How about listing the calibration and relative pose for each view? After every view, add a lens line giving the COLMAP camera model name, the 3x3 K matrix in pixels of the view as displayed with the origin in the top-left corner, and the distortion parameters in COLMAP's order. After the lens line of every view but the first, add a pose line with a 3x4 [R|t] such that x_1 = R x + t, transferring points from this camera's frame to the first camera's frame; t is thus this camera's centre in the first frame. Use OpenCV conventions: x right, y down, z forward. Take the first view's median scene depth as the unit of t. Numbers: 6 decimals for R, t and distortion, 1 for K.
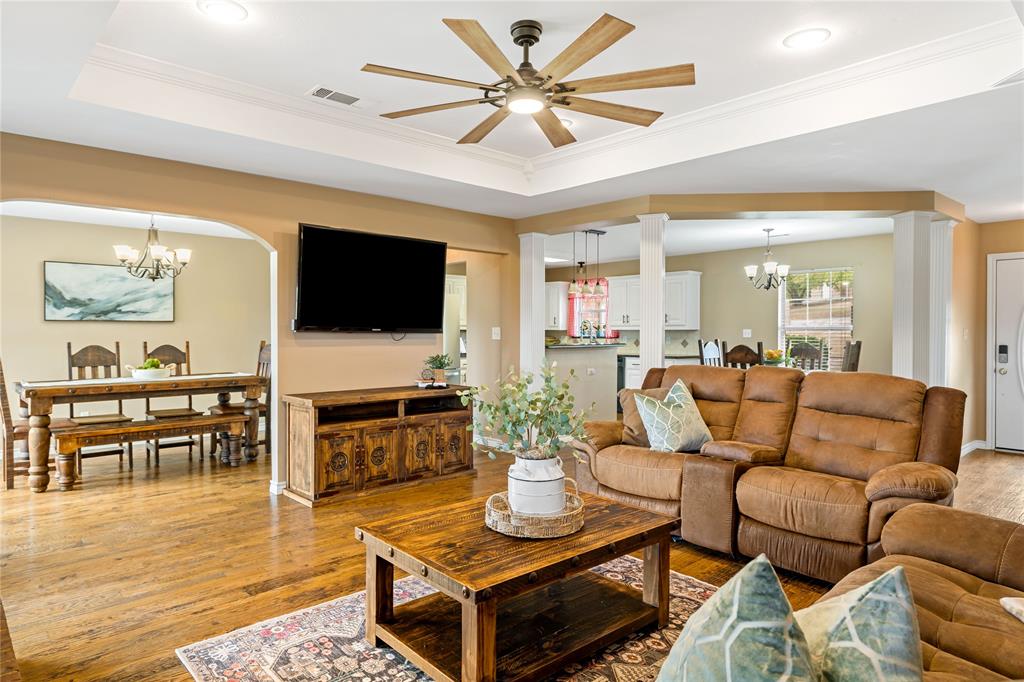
lens RADIAL K [[613.2, 0, 509.7], [0, 613.2, 332.8], [0, 0, 1]] dist [0.001122, 0.000520]
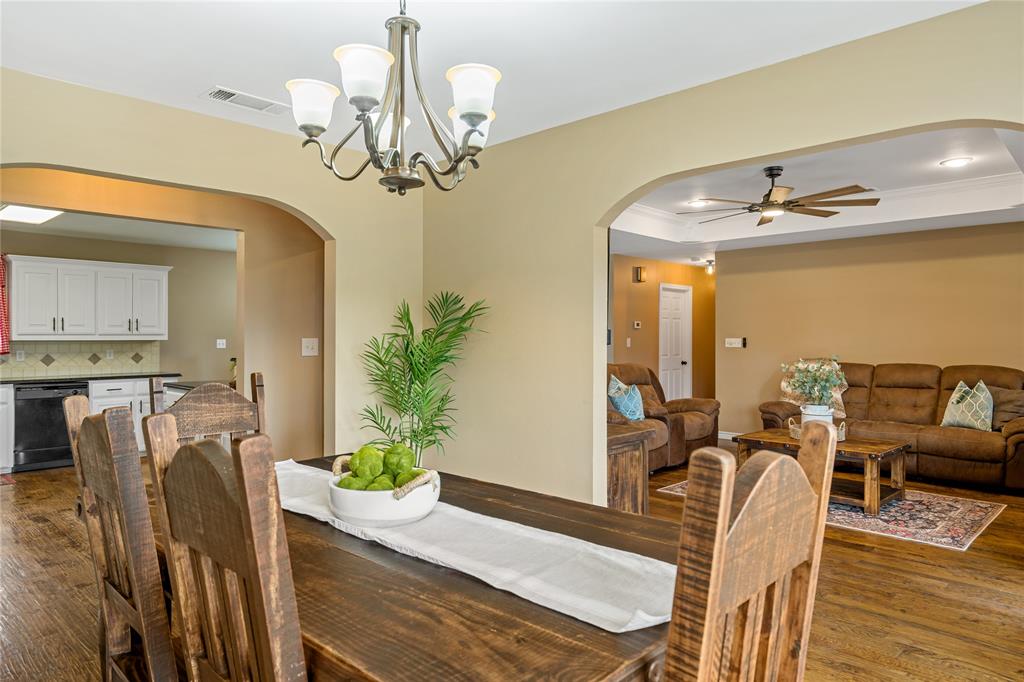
lens RADIAL K [[648.1, 0, 493.5], [0, 648.1, 339.2], [0, 0, 1]] dist [0.005692, 0.003921]
pose [[-0.044960, -0.004970, 0.998976, -1.020408], [0.003199, 0.999982, 0.005119, -0.016302], [-0.998984, 0.003426, -0.044943, 1.079356]]
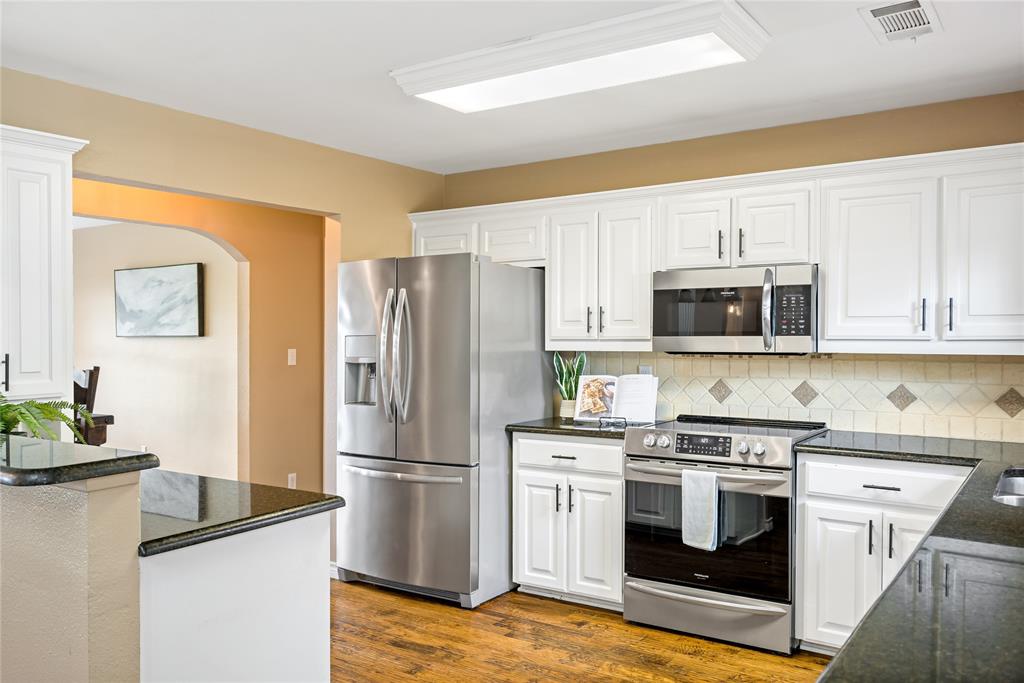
lens RADIAL K [[820.8, 0, 512.8], [0, 820.8, 338.5], [0, 0, 1]] dist [0.015592, 0.005800]
pose [[0.226558, 0.006300, -0.973977, 0.651589], [0.003520, 0.999967, 0.007287, -0.030591], [0.973991, -0.005079, 0.226529, 1.602383]]
